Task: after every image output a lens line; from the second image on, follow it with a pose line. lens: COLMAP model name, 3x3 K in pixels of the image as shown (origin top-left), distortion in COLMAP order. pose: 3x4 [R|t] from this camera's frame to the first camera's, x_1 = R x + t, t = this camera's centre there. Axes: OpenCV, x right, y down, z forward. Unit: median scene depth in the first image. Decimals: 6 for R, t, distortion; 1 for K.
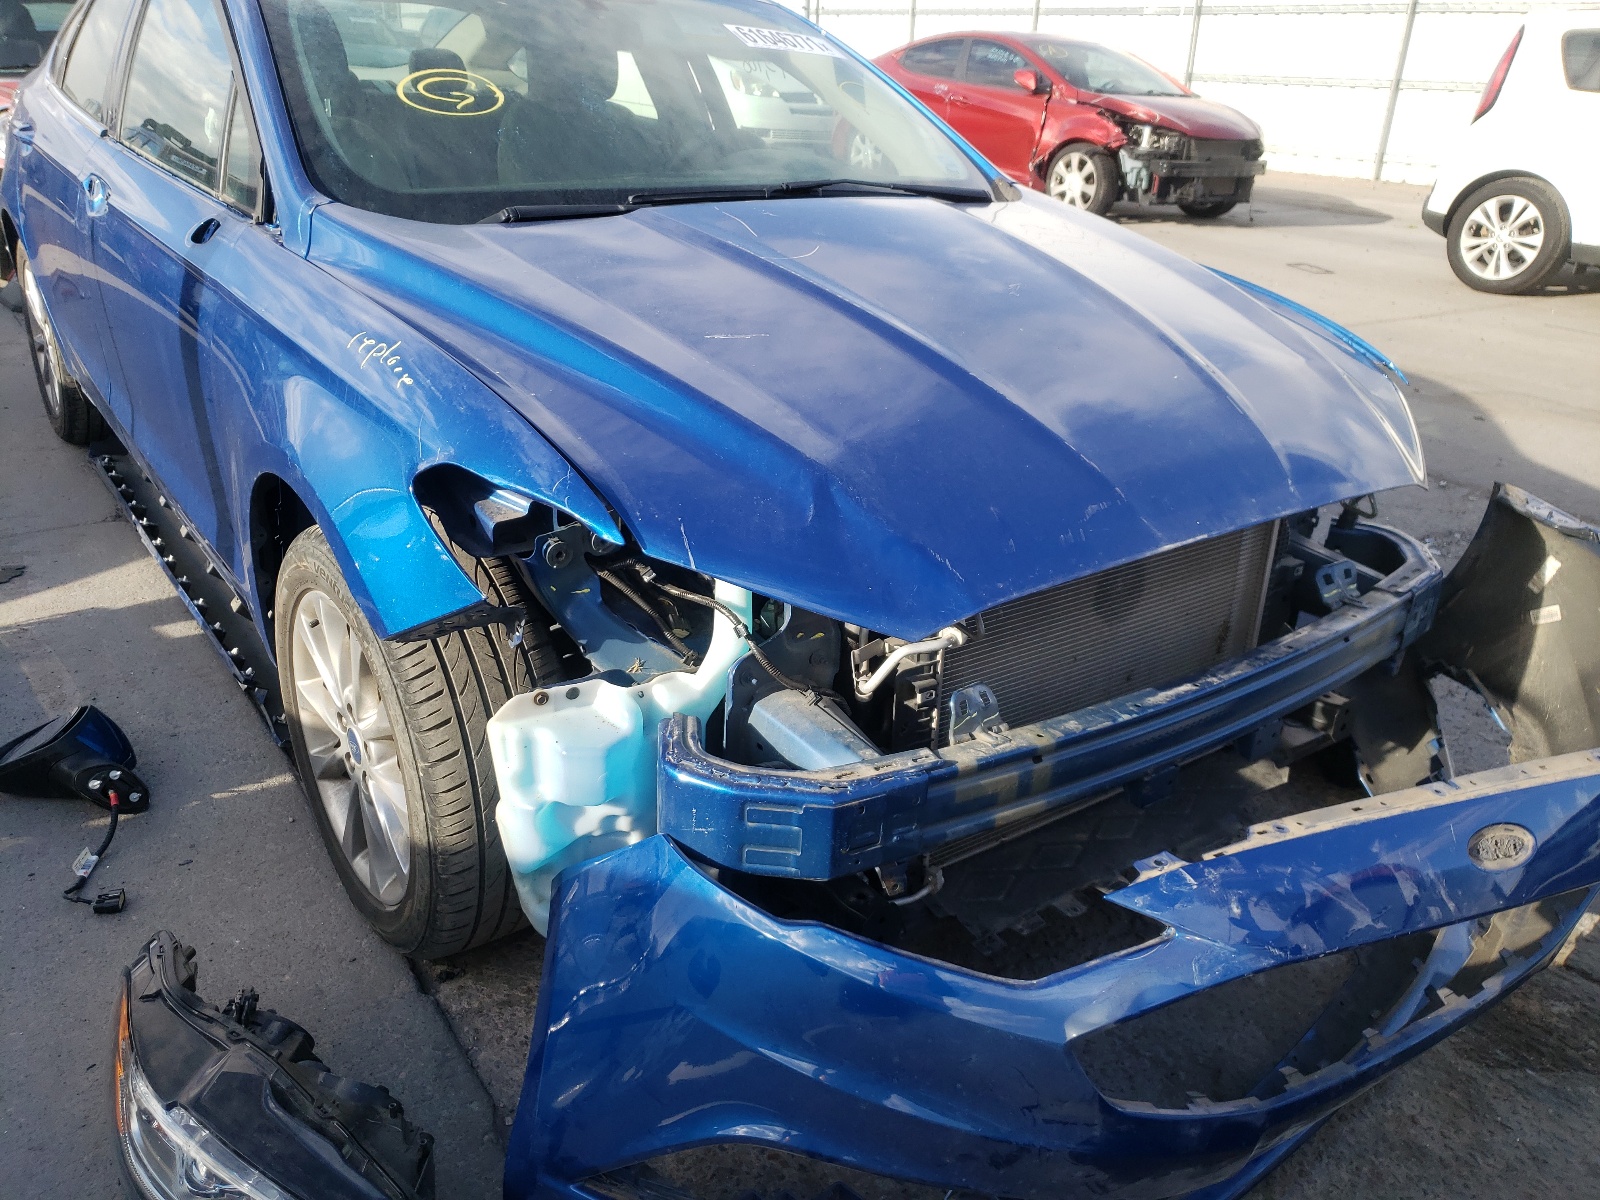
lens RADIAL K [[1187.0, 0, 800.0], [0, 1187.0, 600.0], [0, 0, 1]] dist [-0.034866, 0.031925]
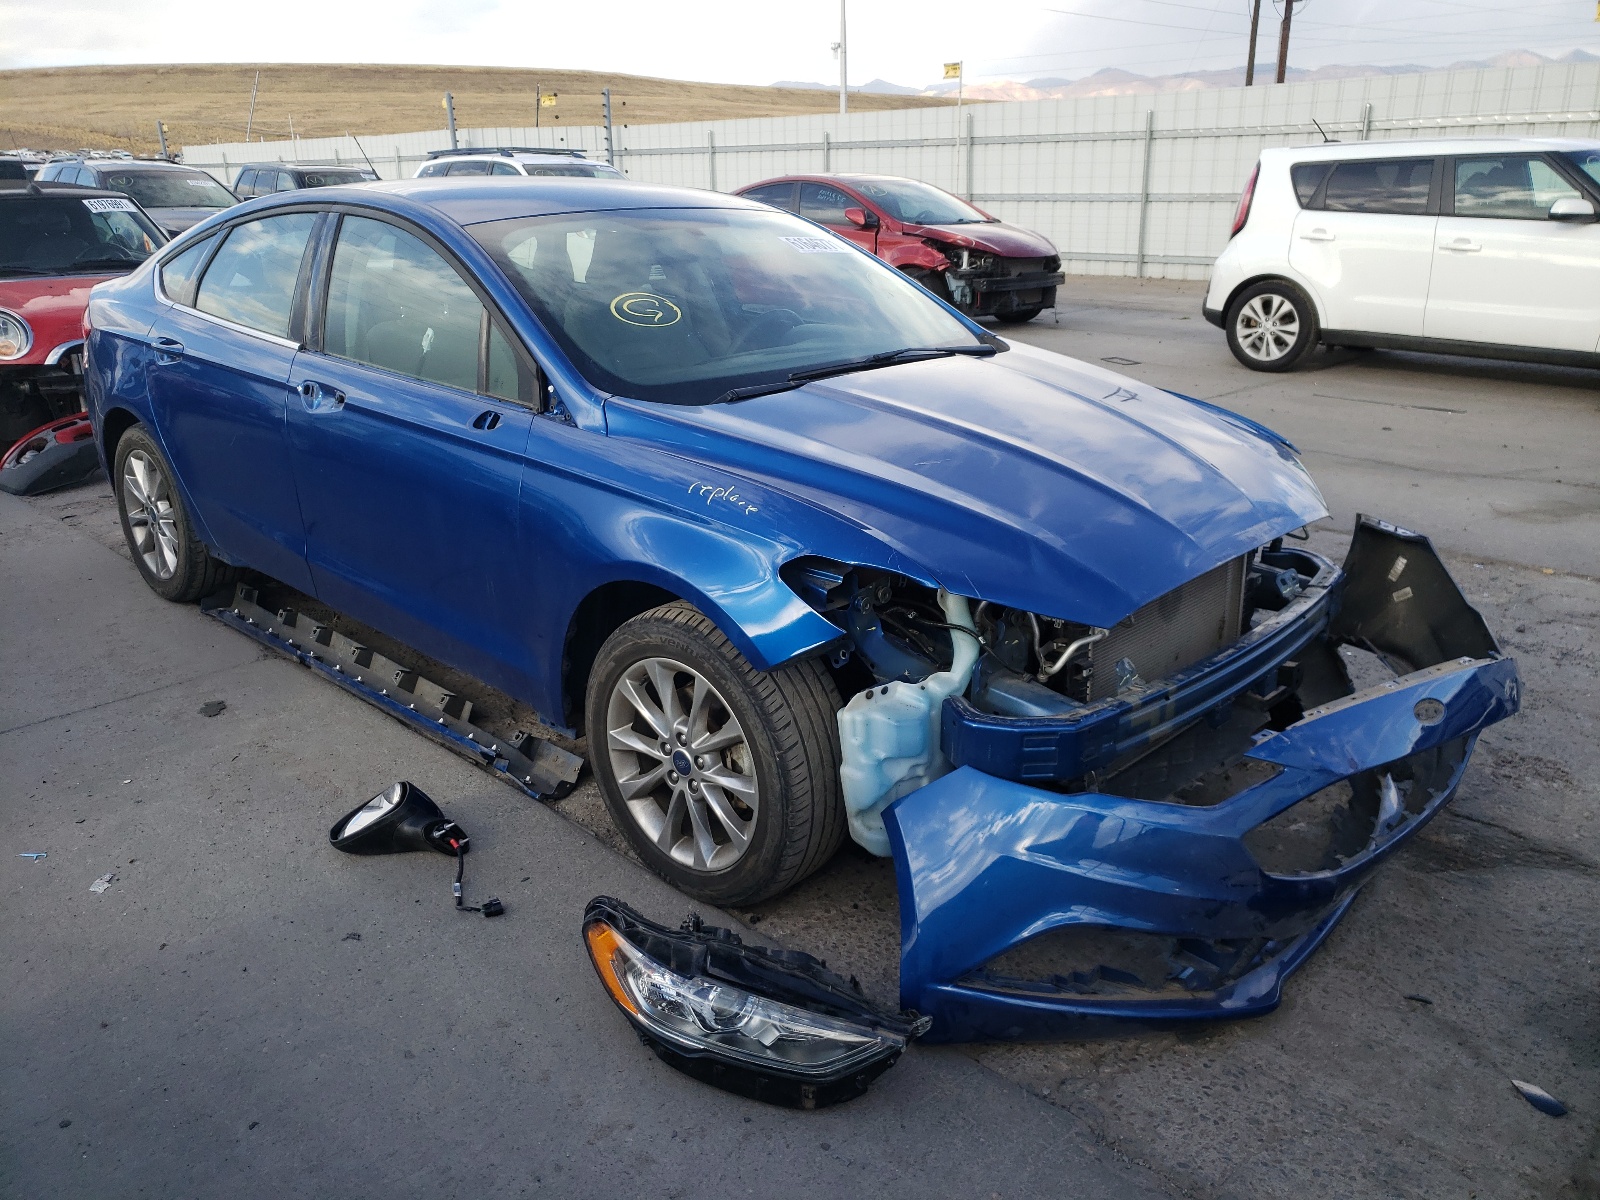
lens RADIAL K [[1187.0, 0, 800.0], [0, 1187.0, 600.0], [0, 0, 1]] dist [-0.034866, 0.031925]
pose [[0.981885, -0.102136, 0.159594, -0.415824], [0.115795, 0.990147, -0.078745, 0.052898], [-0.149979, 0.095799, 0.984037, -0.424294]]
